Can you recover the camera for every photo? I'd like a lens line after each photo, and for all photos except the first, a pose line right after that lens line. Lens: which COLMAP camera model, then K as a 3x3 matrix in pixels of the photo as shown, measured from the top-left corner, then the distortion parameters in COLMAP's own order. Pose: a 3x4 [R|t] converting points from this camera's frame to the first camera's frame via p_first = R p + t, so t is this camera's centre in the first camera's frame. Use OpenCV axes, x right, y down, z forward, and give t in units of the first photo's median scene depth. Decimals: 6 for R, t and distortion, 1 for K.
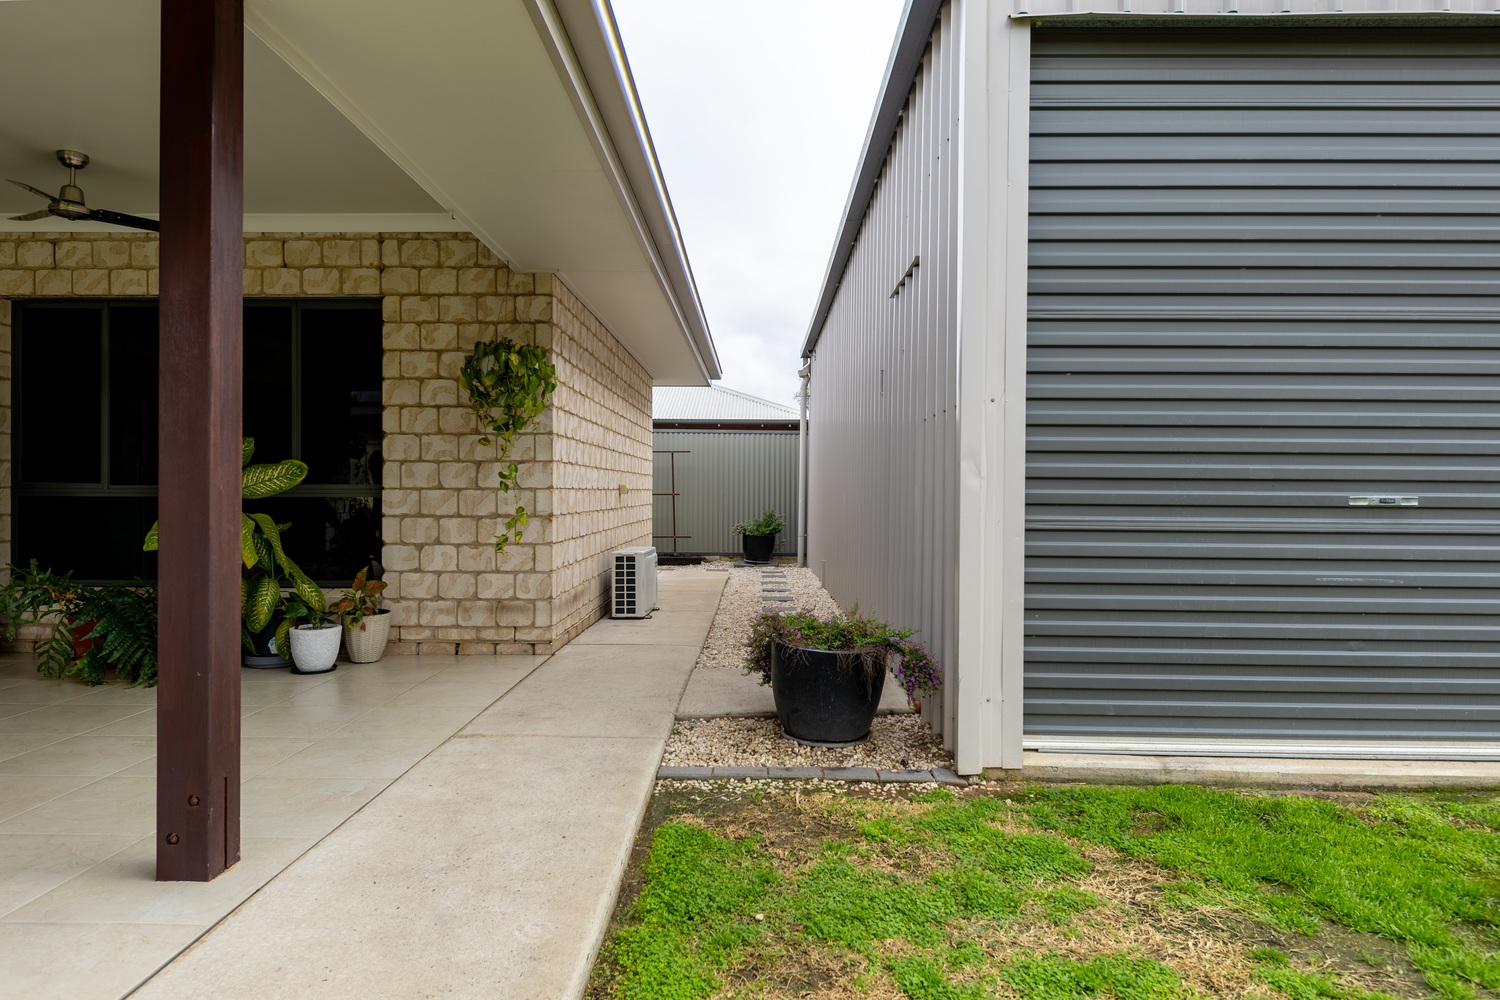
lens RADIAL K [[856.5, 0, 751.8], [0, 856.5, 503.1], [0, 0, 1]] dist [-0.007429, -0.003709]
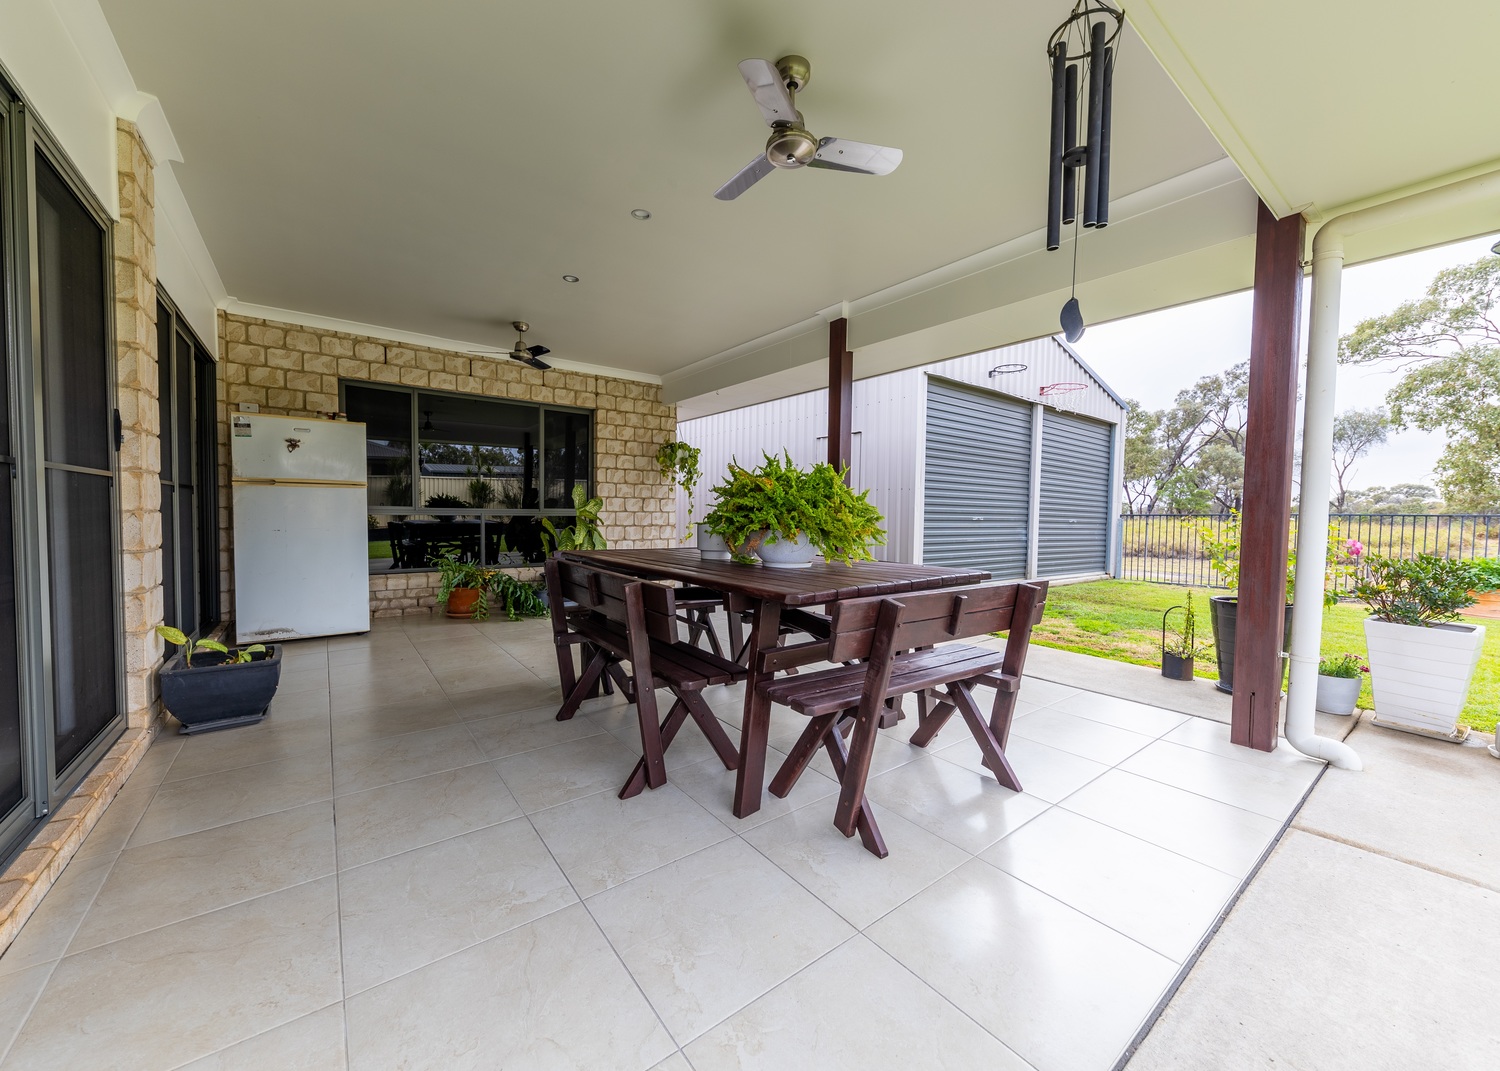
lens RADIAL K [[570.4, 0, 741.6], [0, 570.4, 535.3], [0, 0, 1]] dist [0.002824, 0.000077]
pose [[0.797586, -0.018032, 0.602935, -0.940883], [-0.001524, 0.999490, 0.031908, -0.004672], [-0.603203, -0.026368, 0.797152, -0.200546]]
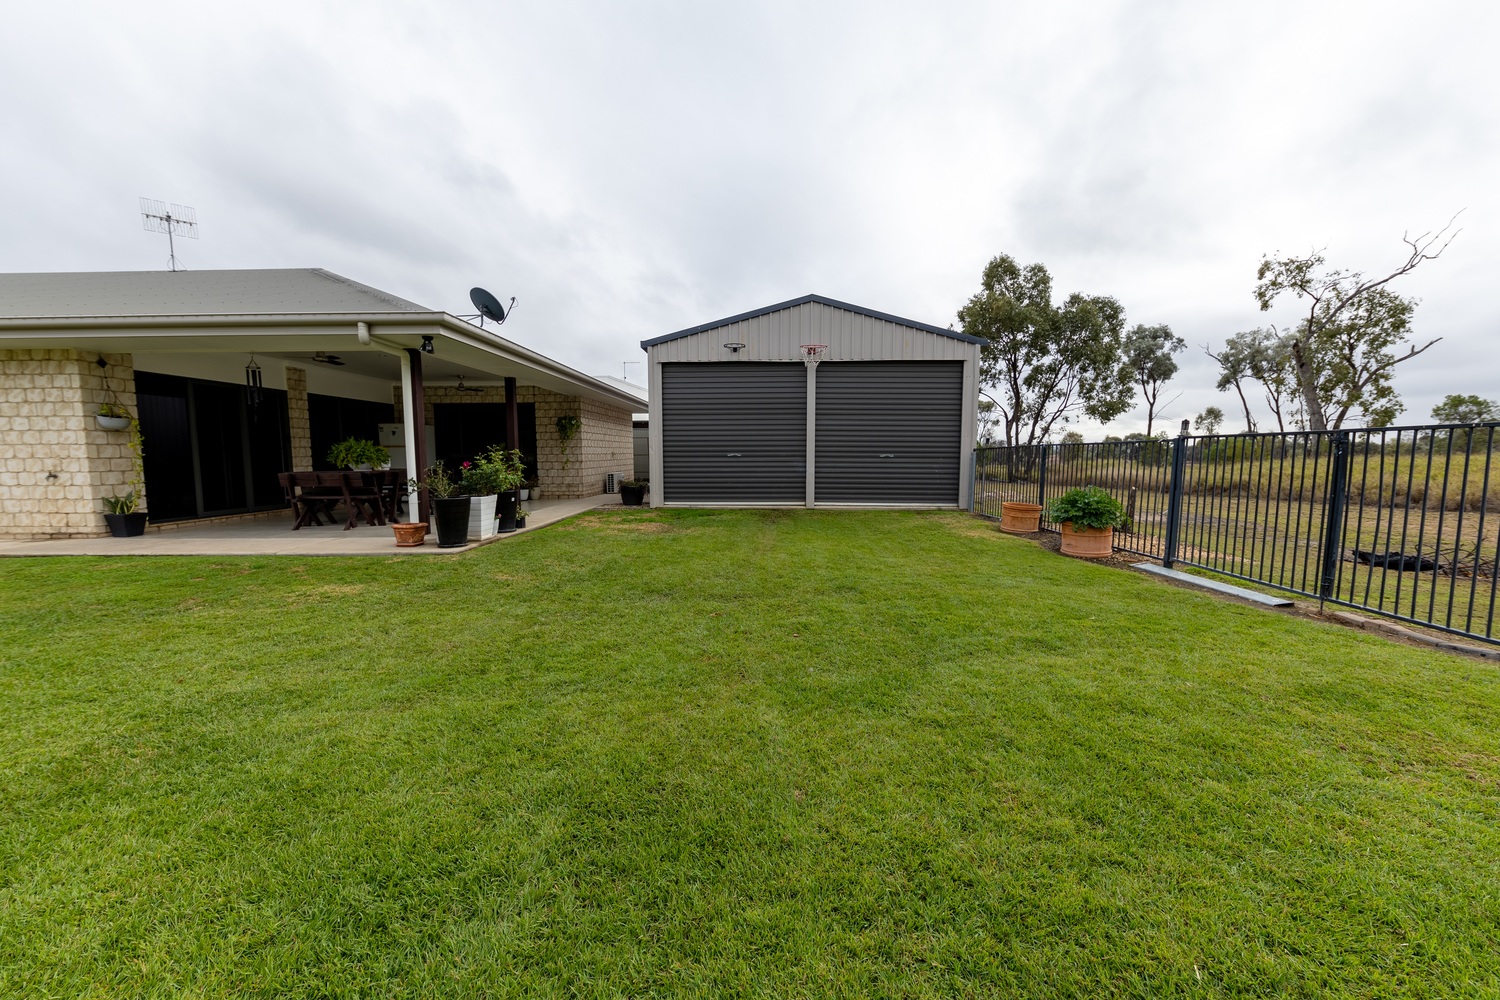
lens RADIAL K [[537.1, 0, 745.0], [0, 537.1, 502.9], [0, 0, 1]] dist [-0.001485, -0.000009]
pose [[0.999707, -0.008467, -0.022687, 0.534028], [0.010281, 0.996655, 0.081078, 0.013542], [0.021925, -0.081287, 0.996450, -1.349017]]
